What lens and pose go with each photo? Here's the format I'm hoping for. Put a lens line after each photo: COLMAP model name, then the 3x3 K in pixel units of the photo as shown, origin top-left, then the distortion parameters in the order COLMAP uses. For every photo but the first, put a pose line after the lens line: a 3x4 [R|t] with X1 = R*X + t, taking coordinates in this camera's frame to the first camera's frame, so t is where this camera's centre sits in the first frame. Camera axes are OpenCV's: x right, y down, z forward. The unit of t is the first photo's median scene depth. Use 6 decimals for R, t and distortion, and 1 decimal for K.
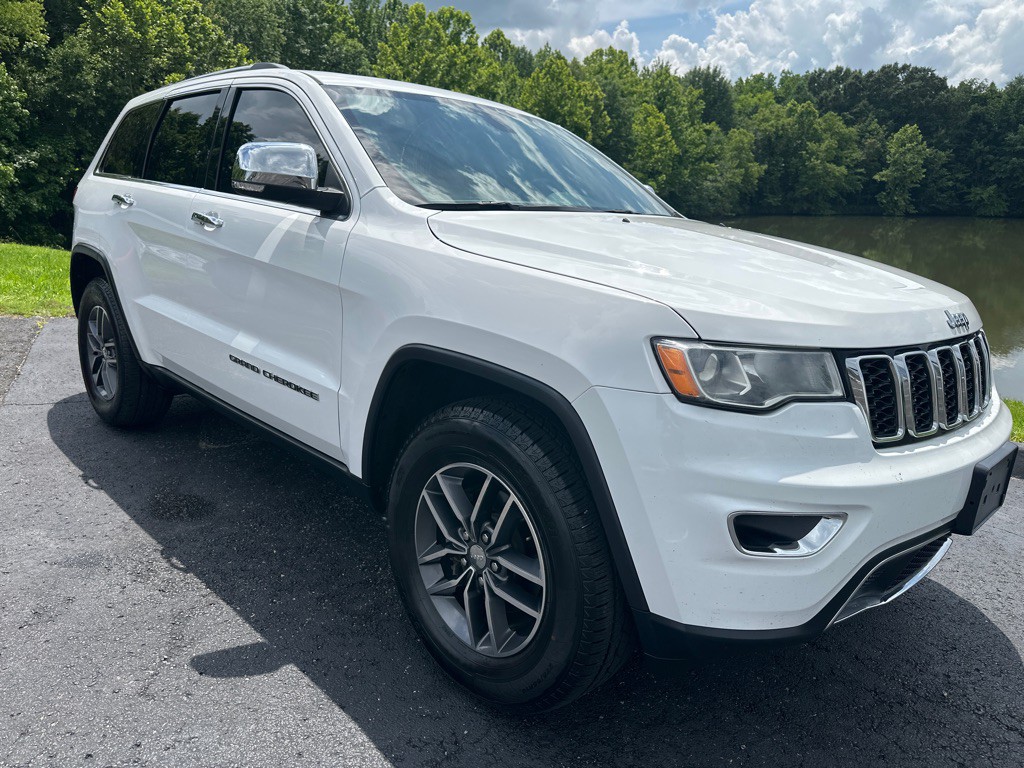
lens RADIAL K [[725.5, 0, 514.1], [0, 725.5, 393.7], [0, 0, 1]] dist [0.043135, -0.050268]
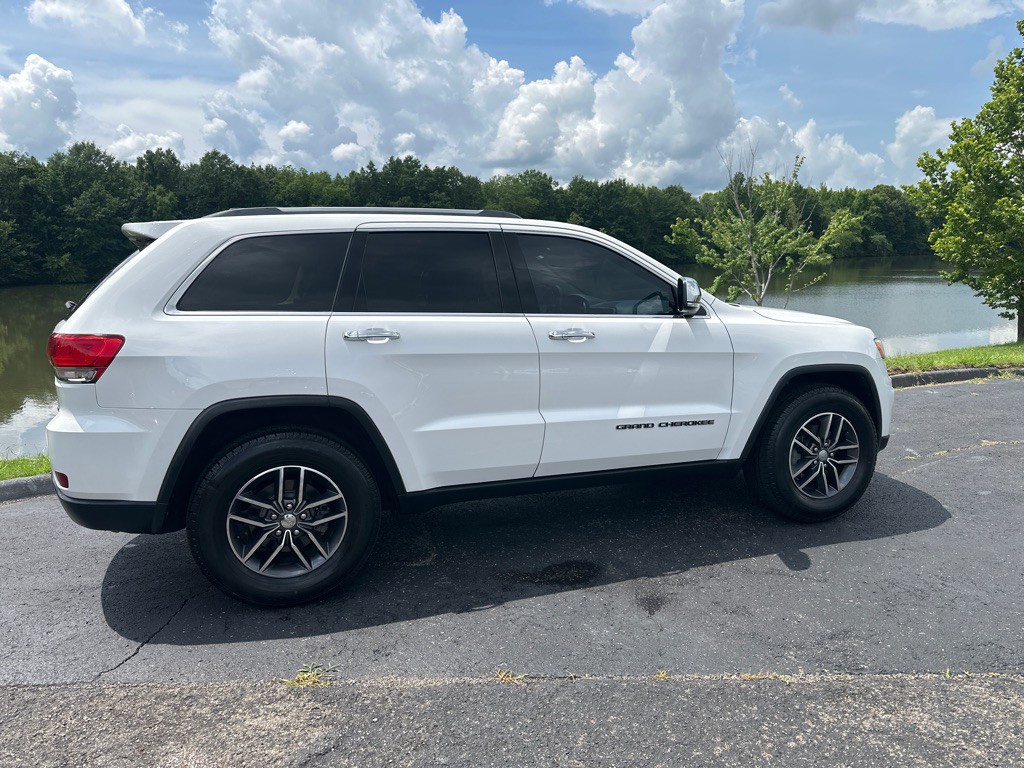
lens RADIAL K [[725.5, 0, 514.5], [0, 725.5, 385.9], [0, 0, 1]] dist [0.043135, -0.050268]
pose [[0.416951, -0.186192, 0.889654, -1.721503], [0.271166, 0.959702, 0.073766, -0.287195], [-0.867537, 0.210487, 0.450638, 0.551889]]
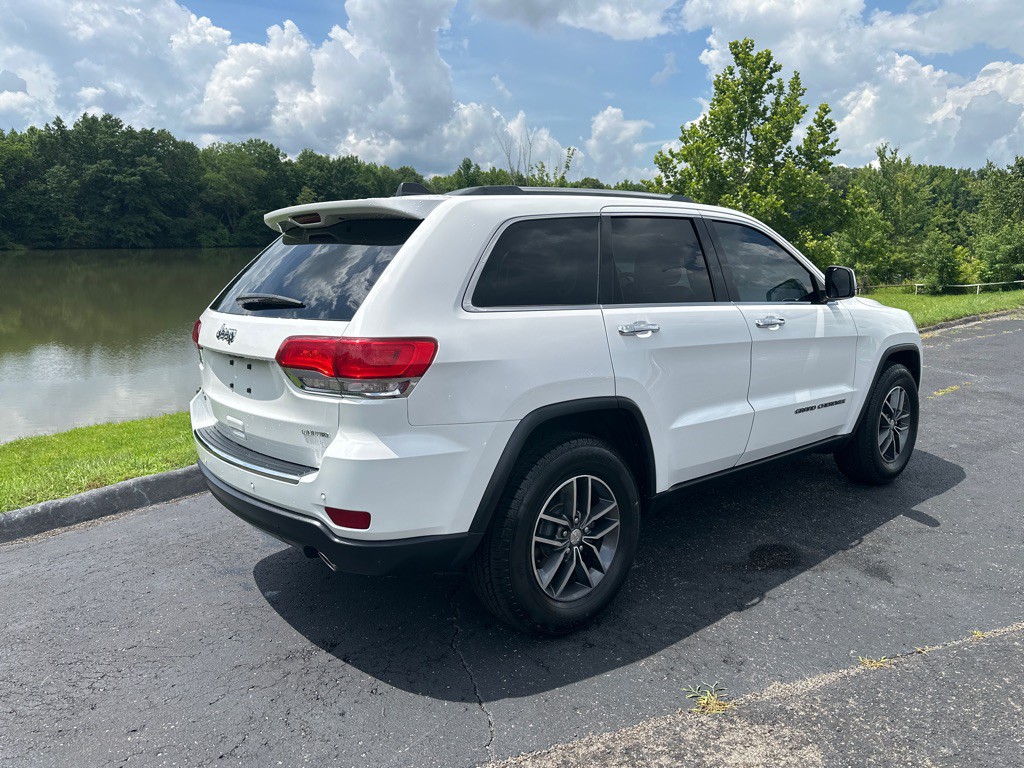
lens RADIAL K [[725.5, 0, 512.9], [0, 725.5, 383.5], [0, 0, 1]] dist [0.043135, -0.050268]
pose [[0.067744, -0.219236, 0.973317, -1.858065], [0.266061, 0.944200, 0.194160, -0.541802], [-0.961573, 0.245809, 0.122294, 1.384333]]
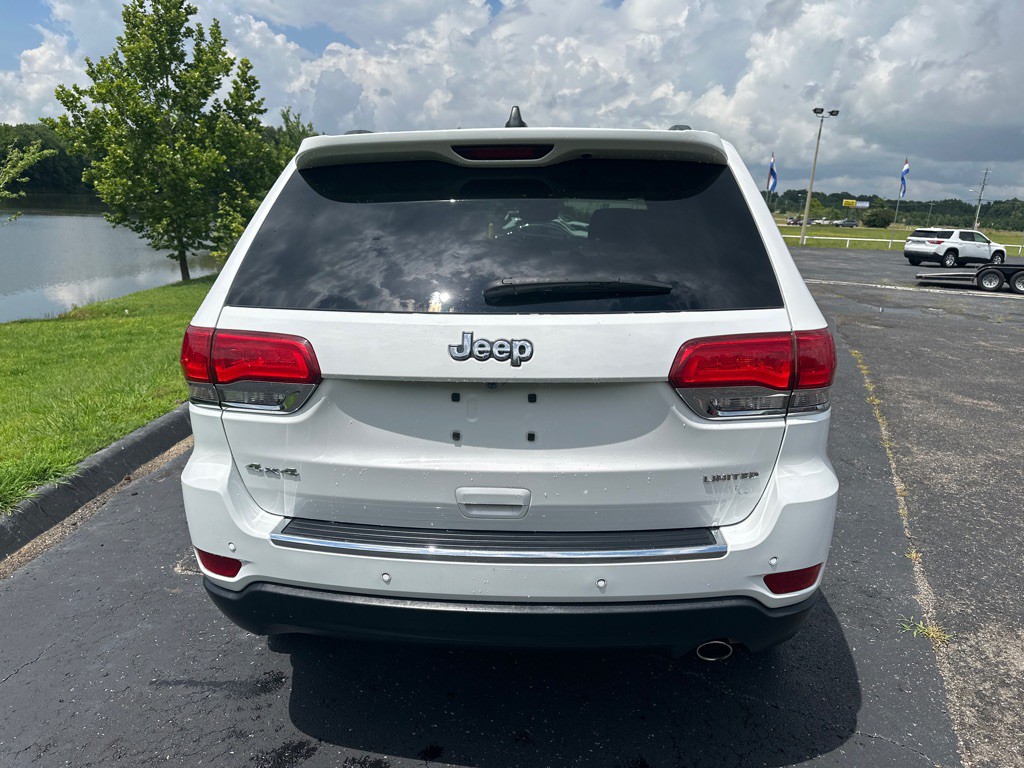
lens RADIAL K [[725.5, 0, 514.9], [0, 725.5, 384.9], [0, 0, 1]] dist [0.043135, -0.050268]
pose [[-0.655026, -0.222994, 0.721952, -1.291370], [0.153387, 0.896325, 0.416021, -0.739591], [-0.739874, 0.383243, -0.552912, 2.238376]]
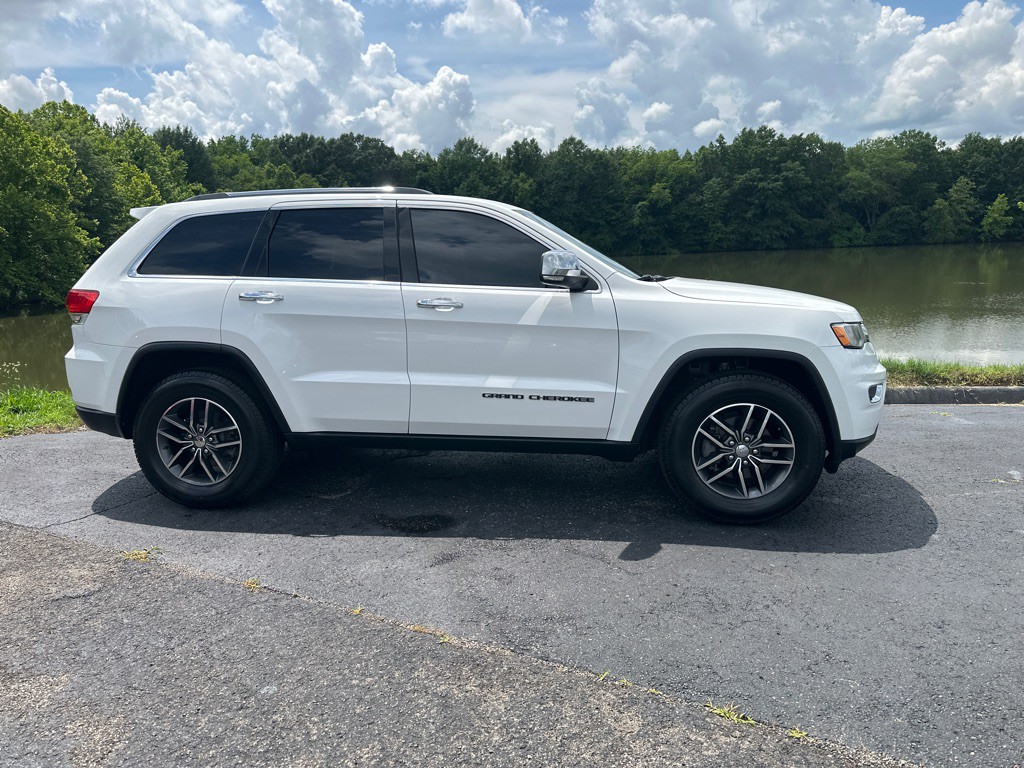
lens RADIAL K [[725.5, 0, 513.2], [0, 725.5, 389.0], [0, 0, 1]] dist [0.043135, -0.050268]
pose [[0.782454, -0.162734, 0.601068, -1.227113], [0.208989, 0.977891, -0.007301, -0.040173], [-0.586591, 0.131329, 0.799165, -0.174119]]
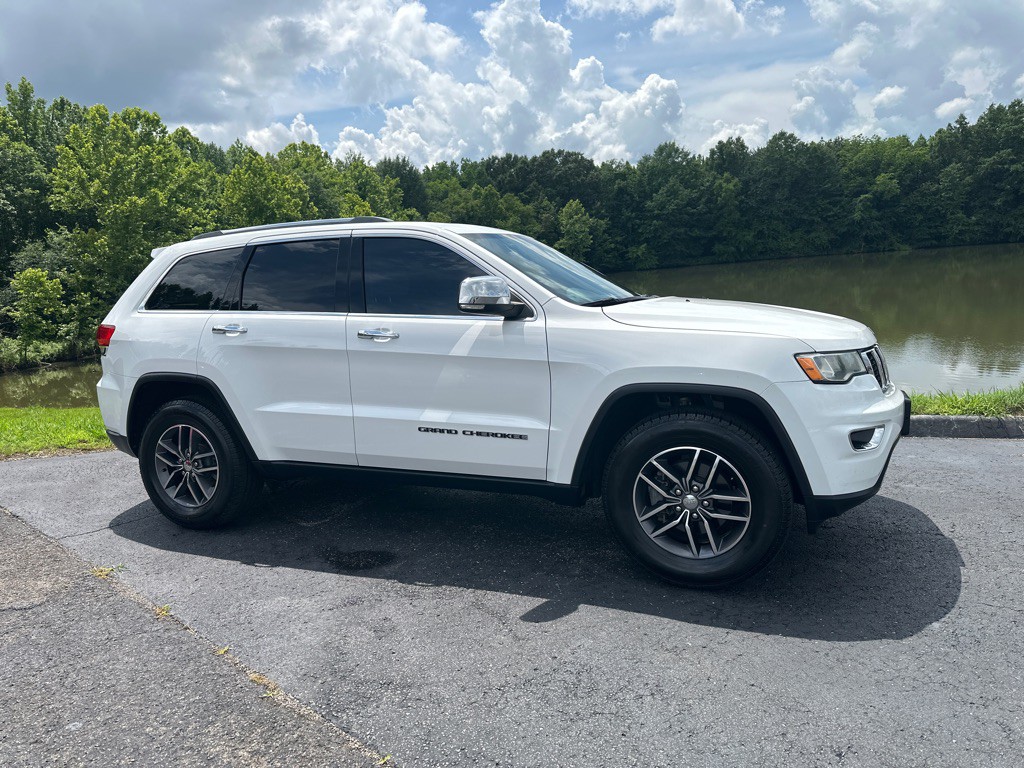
lens RADIAL K [[725.5, 0, 511.7], [0, 725.5, 389.1], [0, 0, 1]] dist [0.043135, -0.050268]
pose [[0.920272, -0.149632, 0.361538, -0.727951], [0.188848, 0.979102, -0.075471, 0.012201], [-0.342690, 0.137729, 0.929298, -0.338839]]
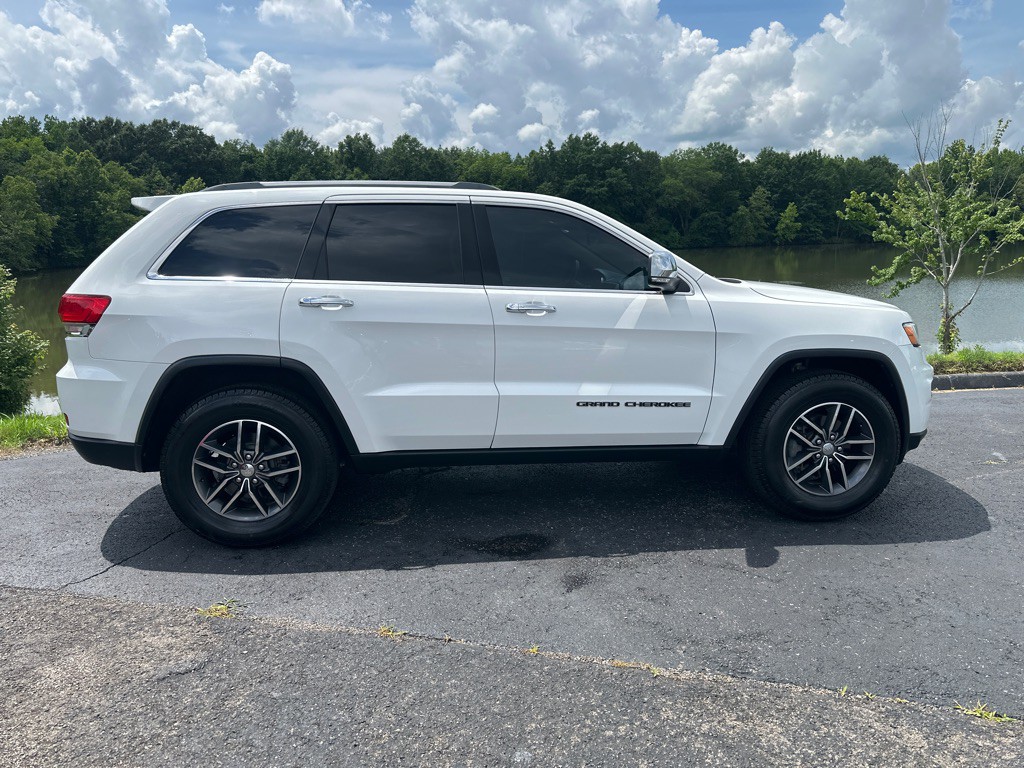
lens RADIAL K [[725.5, 0, 515.0], [0, 725.5, 384.5], [0, 0, 1]] dist [0.043135, -0.050268]
pose [[0.621182, -0.183358, 0.761914, -1.519648], [0.237977, 0.970466, 0.039526, -0.170593], [-0.746659, 0.156765, 0.646471, 0.220306]]
